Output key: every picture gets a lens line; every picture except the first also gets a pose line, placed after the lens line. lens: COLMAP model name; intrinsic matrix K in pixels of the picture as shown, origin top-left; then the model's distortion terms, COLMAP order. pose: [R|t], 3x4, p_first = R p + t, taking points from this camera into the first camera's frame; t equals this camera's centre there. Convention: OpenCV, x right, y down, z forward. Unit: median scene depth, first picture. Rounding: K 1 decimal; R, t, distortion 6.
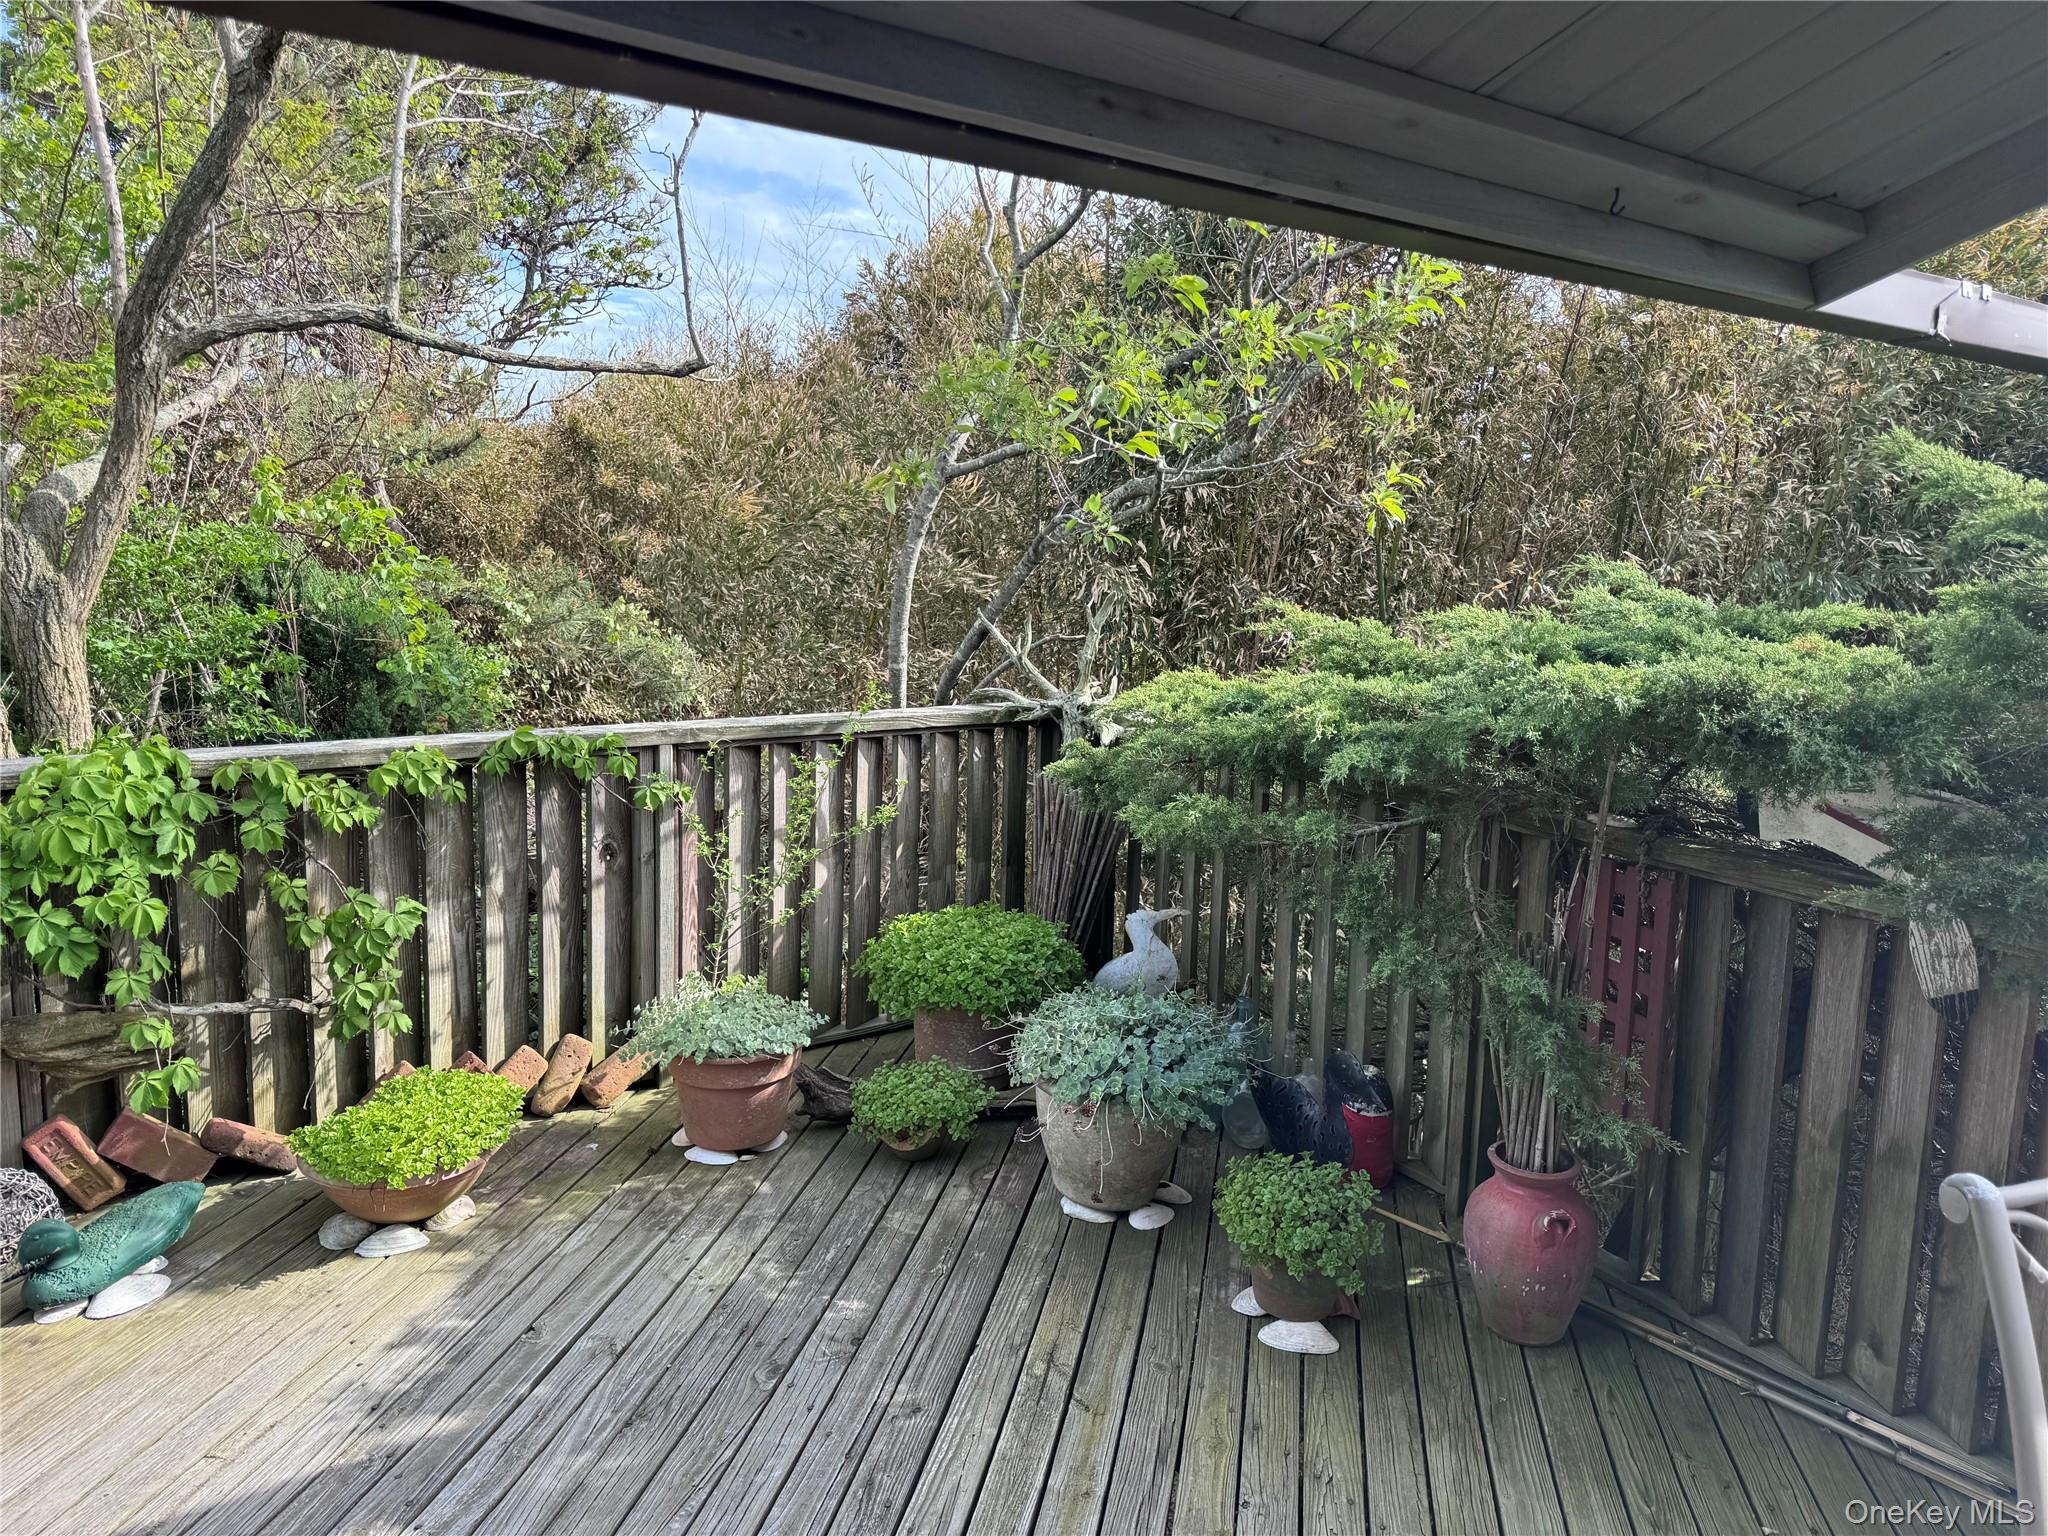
lens RADIAL K [[1502.8, 0, 1024.0], [0, 1502.8, 768.0], [0, 0, 1]] dist [-0.001330, -0.005520]
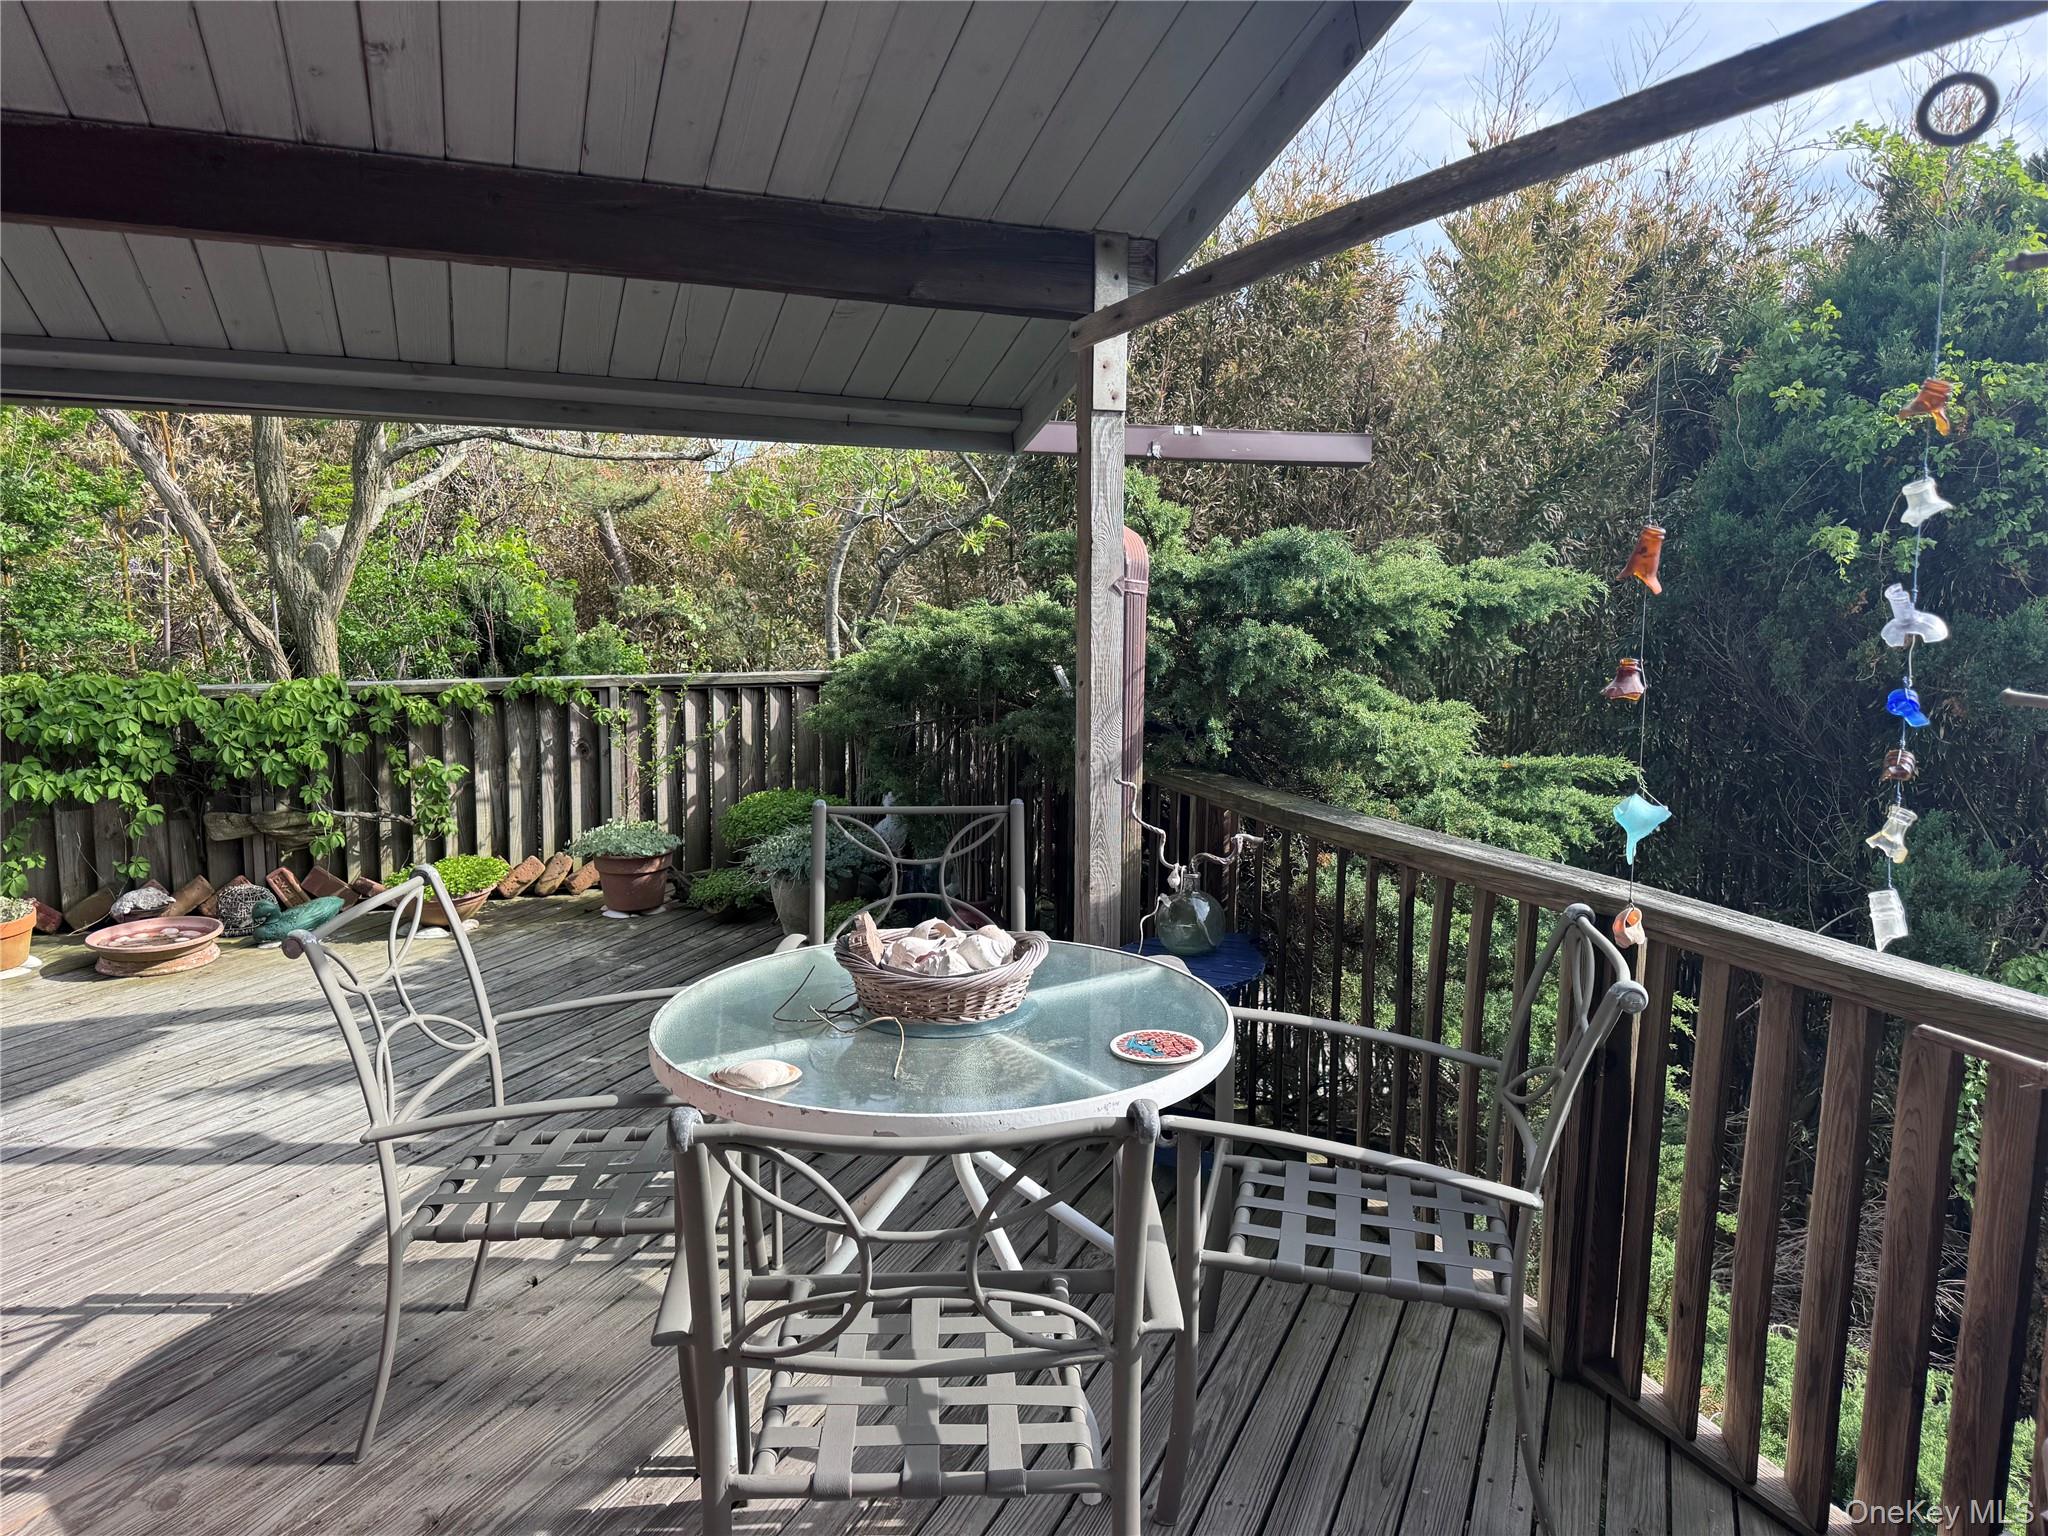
lens RADIAL K [[1502.8, 0, 1024.0], [0, 1502.8, 768.0], [0, 0, 1]] dist [-0.001330, -0.005520]
pose [[0.978565, 0.016468, -0.205277, 0.634111], [-0.018530, 0.999795, -0.008127, 0.090921], [0.205101, 0.011756, 0.978670, -0.654163]]
